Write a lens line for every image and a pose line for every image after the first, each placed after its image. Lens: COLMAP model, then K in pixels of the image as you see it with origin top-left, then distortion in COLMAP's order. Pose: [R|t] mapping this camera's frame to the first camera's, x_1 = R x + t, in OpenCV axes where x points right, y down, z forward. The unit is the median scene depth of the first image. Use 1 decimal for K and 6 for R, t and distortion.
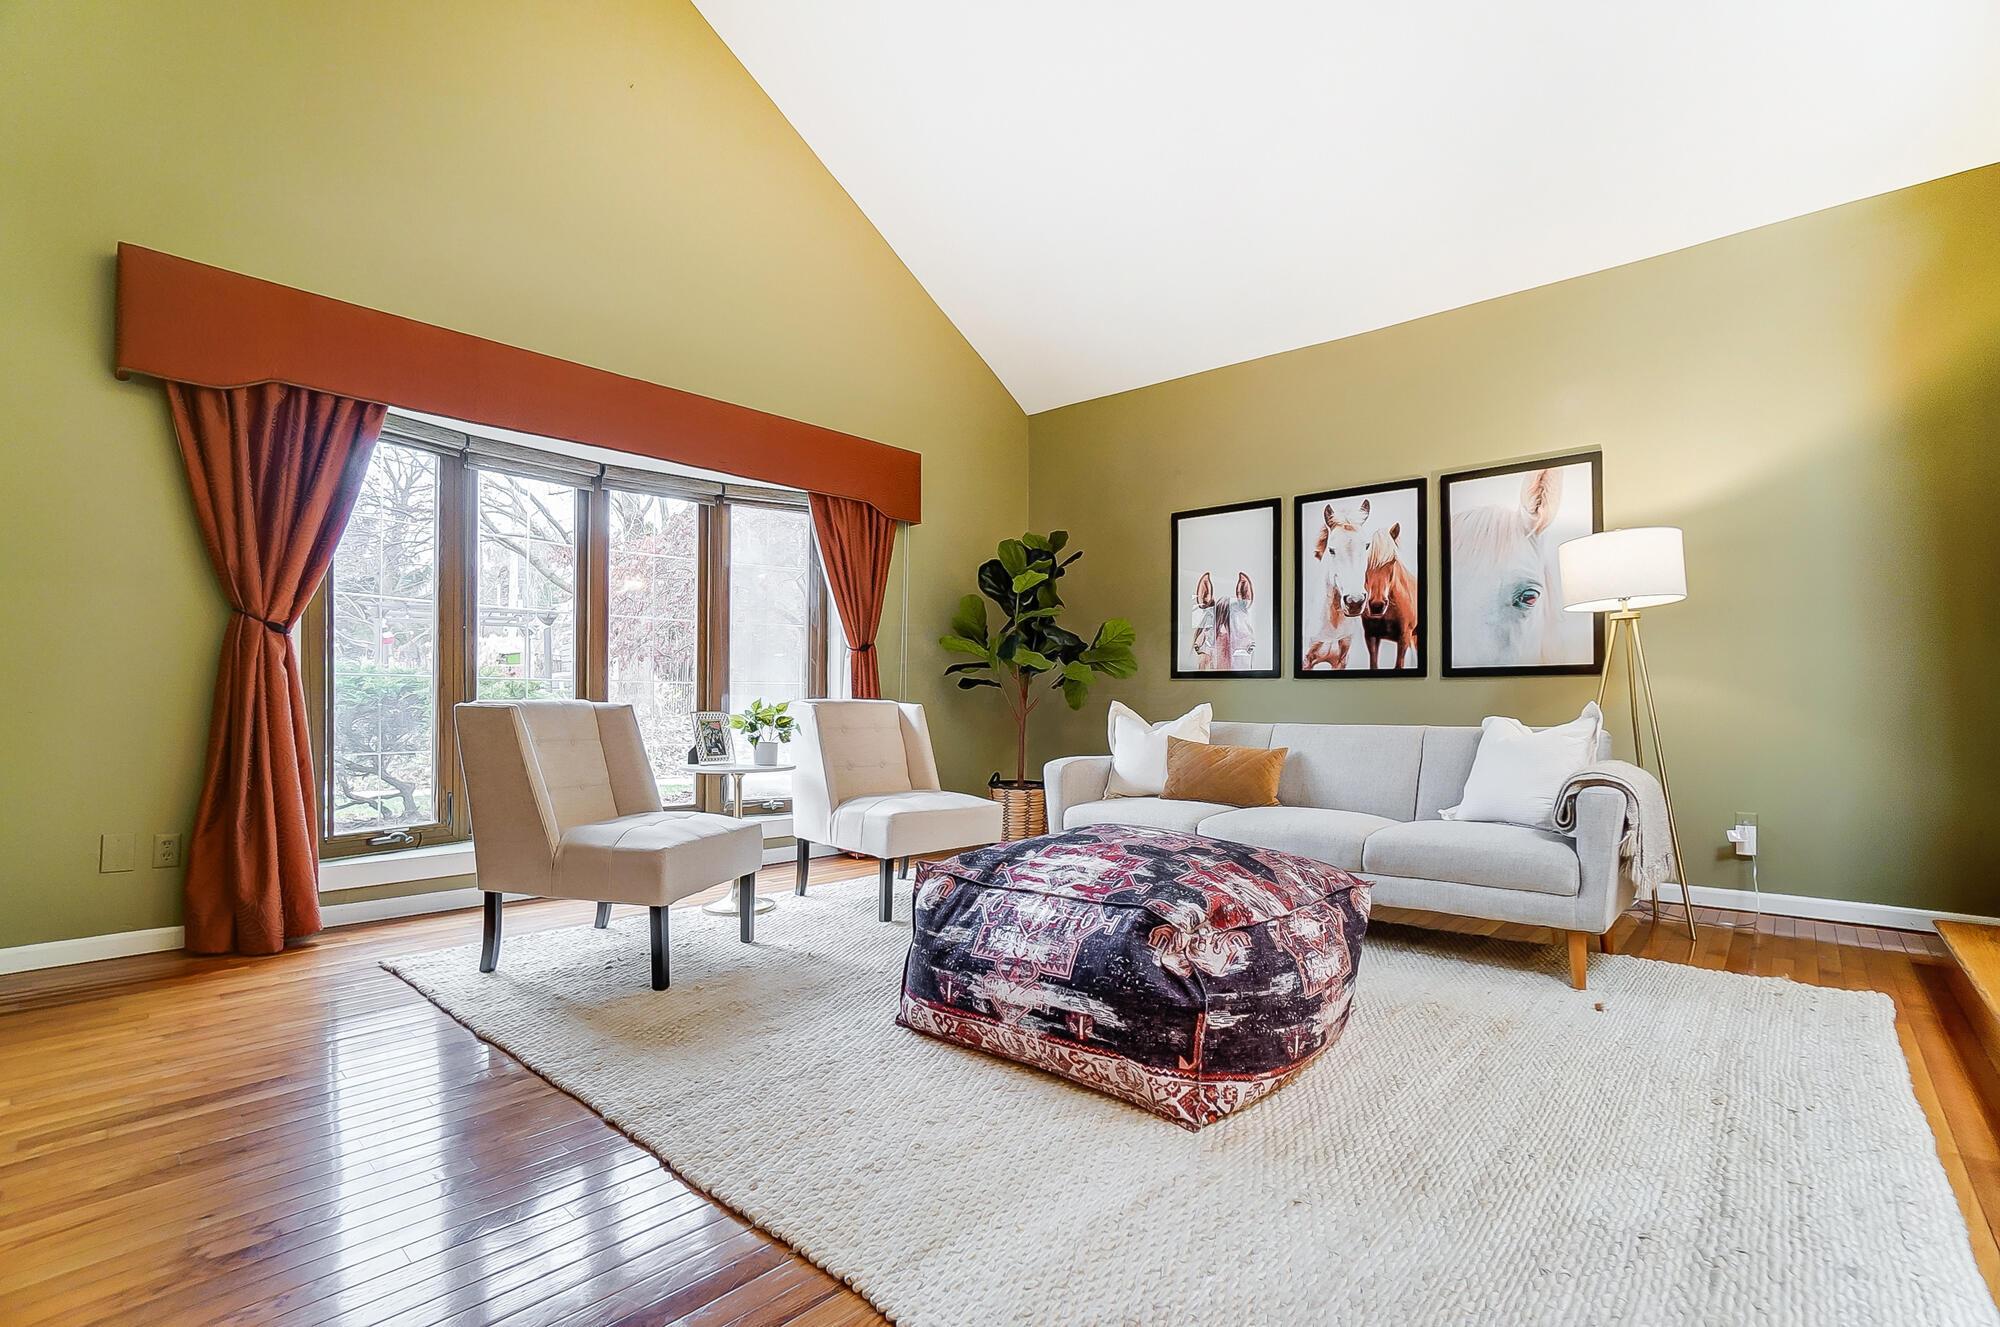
lens RADIAL K [[900.6, 0, 991.8], [0, 900.6, 655.4], [0, 0, 1]] dist [-0.071969, 0.023867]
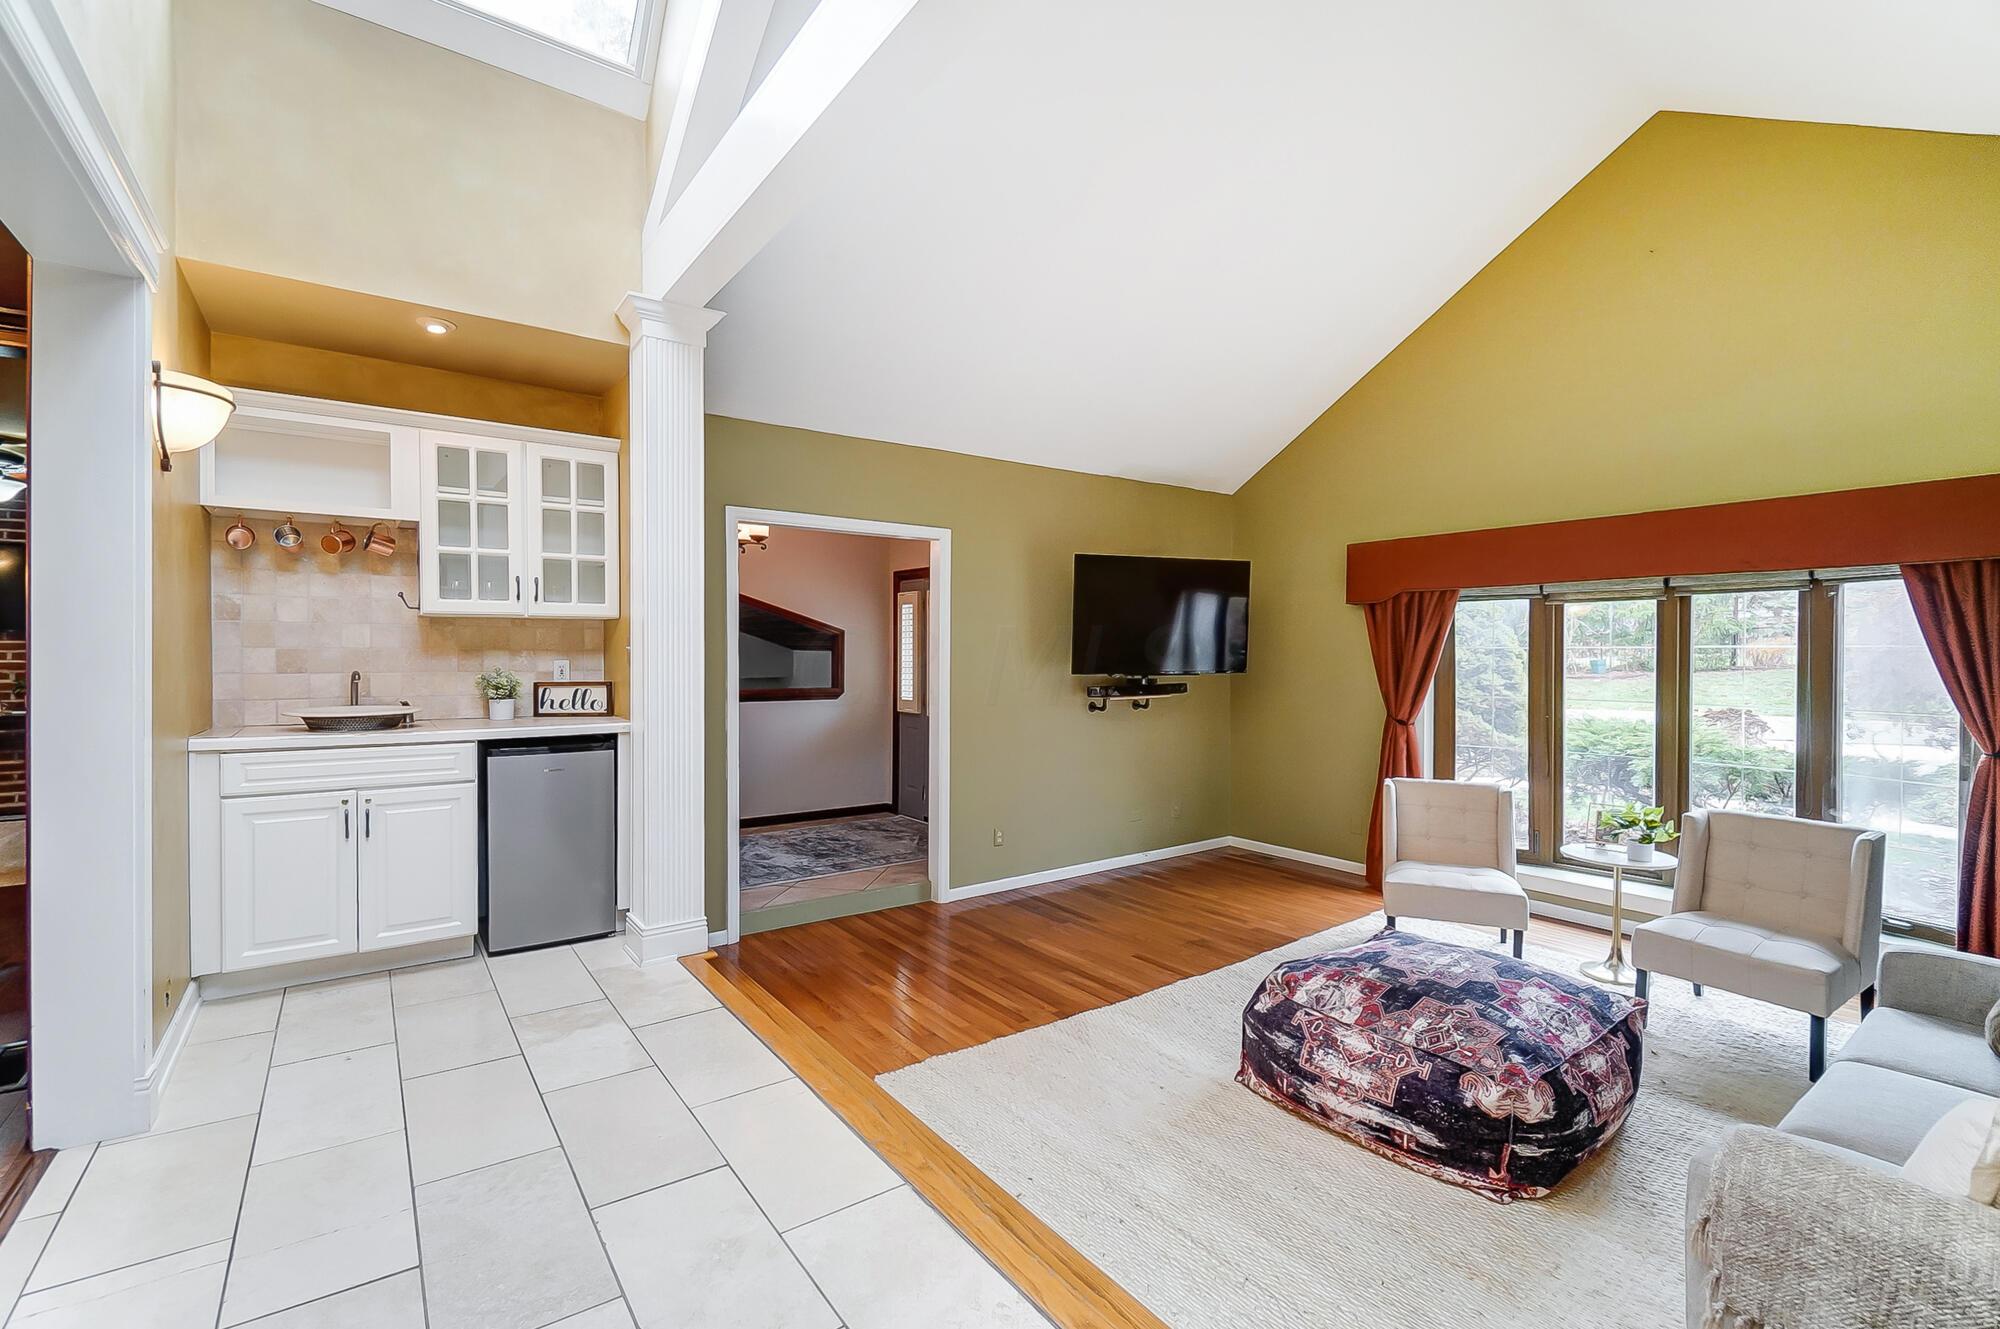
lens RADIAL K [[900.6, 0, 991.8], [0, 900.6, 656.4], [0, 0, 1]] dist [-0.071969, 0.023867]
pose [[-0.207416, -0.001417, -0.978252, 1.027163], [0.029254, 0.999543, -0.007650, -0.159975], [0.977815, -0.030205, -0.207280, 0.445806]]
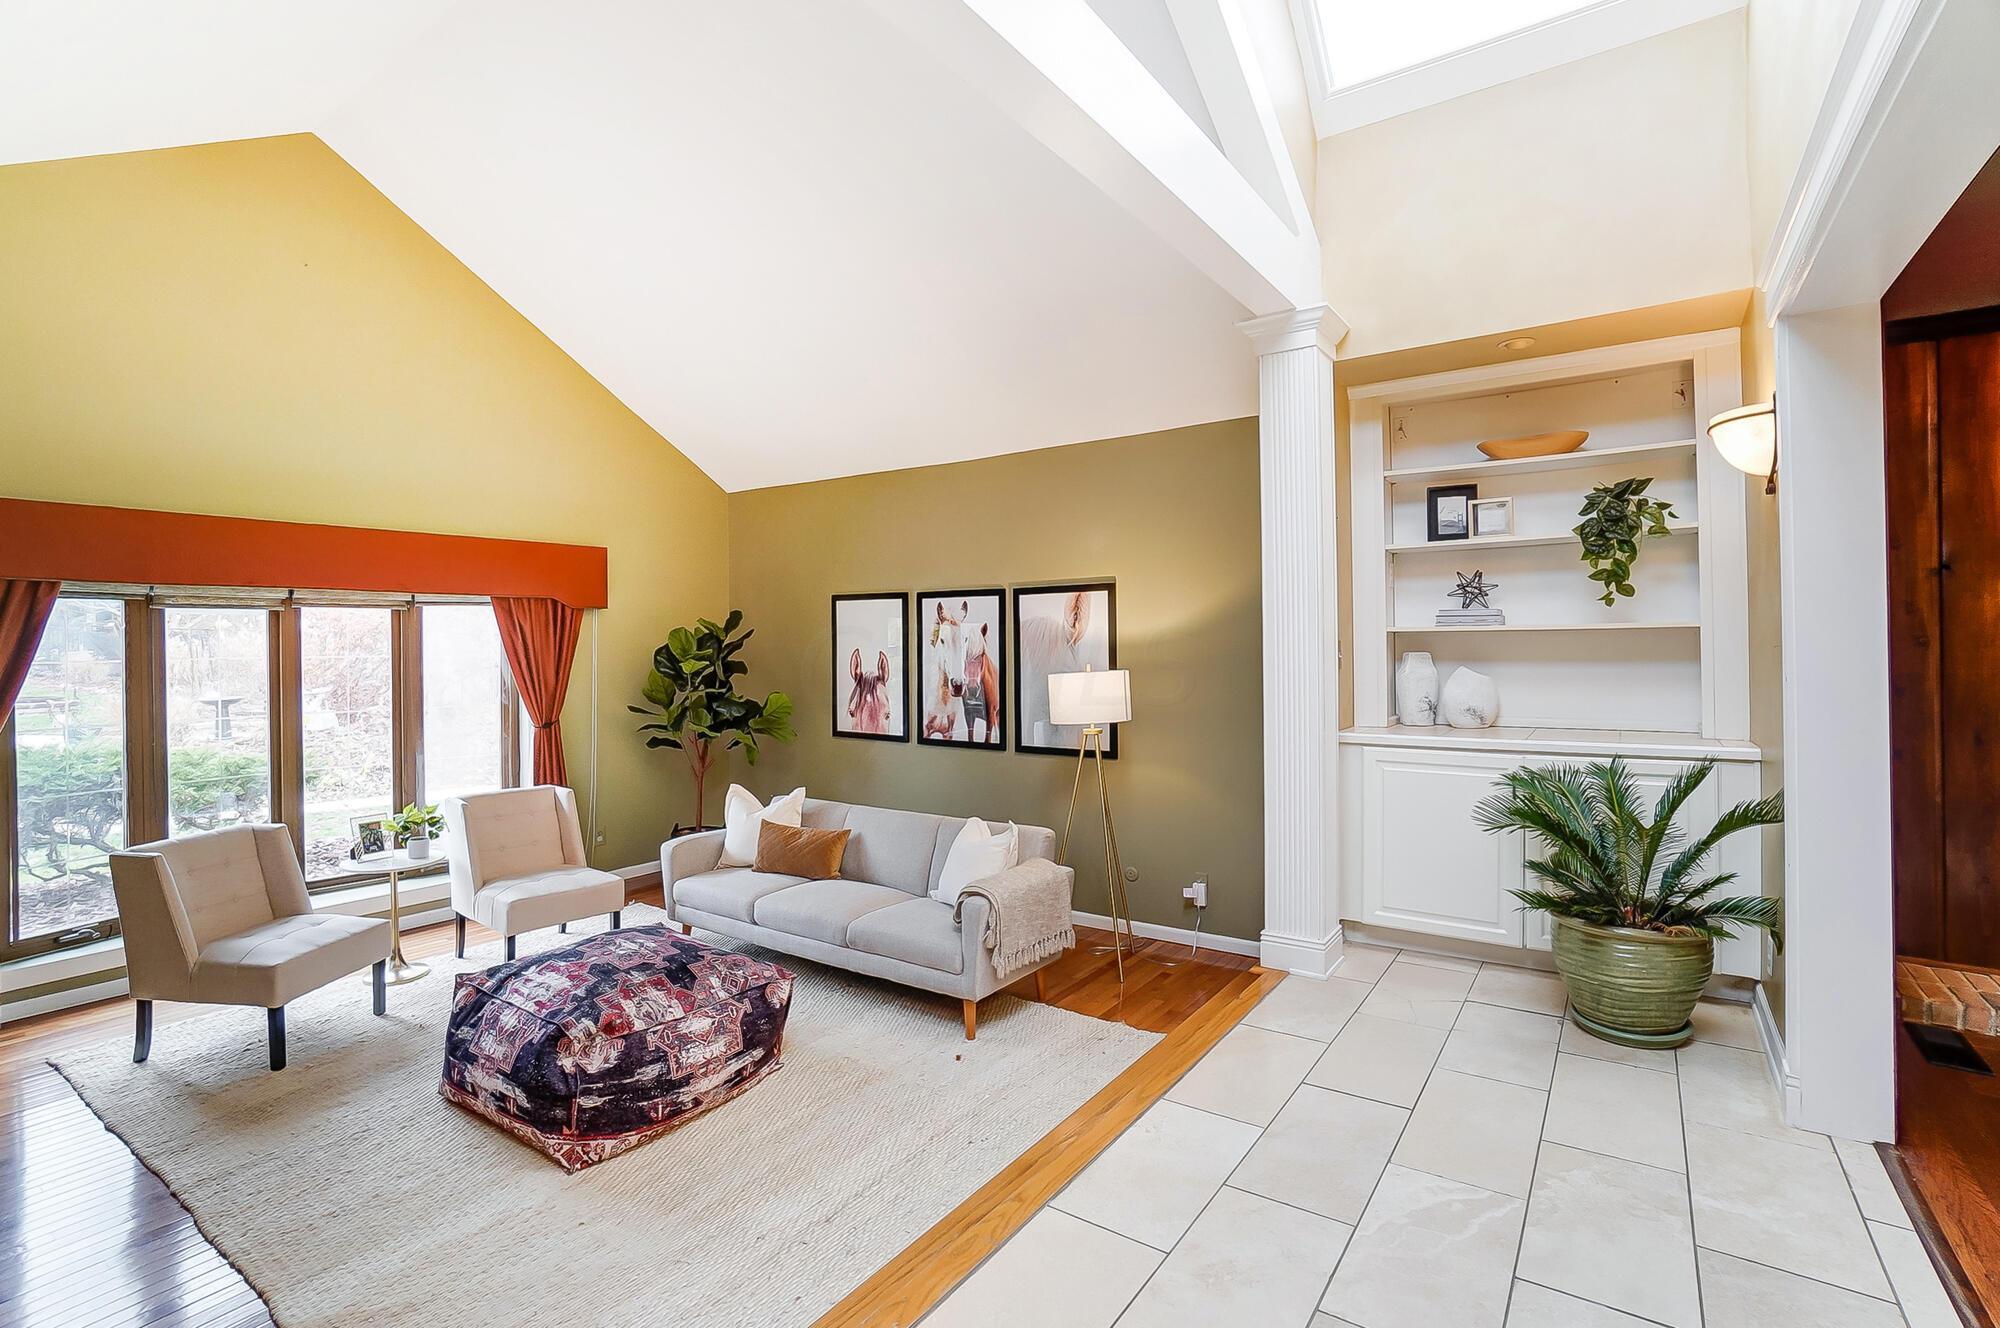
lens RADIAL K [[912.5, 0, 970.9], [0, 912.5, 604.3], [0, 0, 1]] dist [-0.070379, 0.025013]
pose [[0.992198, -0.008056, 0.124408, 0.367788], [0.008171, 0.999967, -0.000413, -0.228500], [-0.124400, 0.001426, 0.992231, -0.315146]]
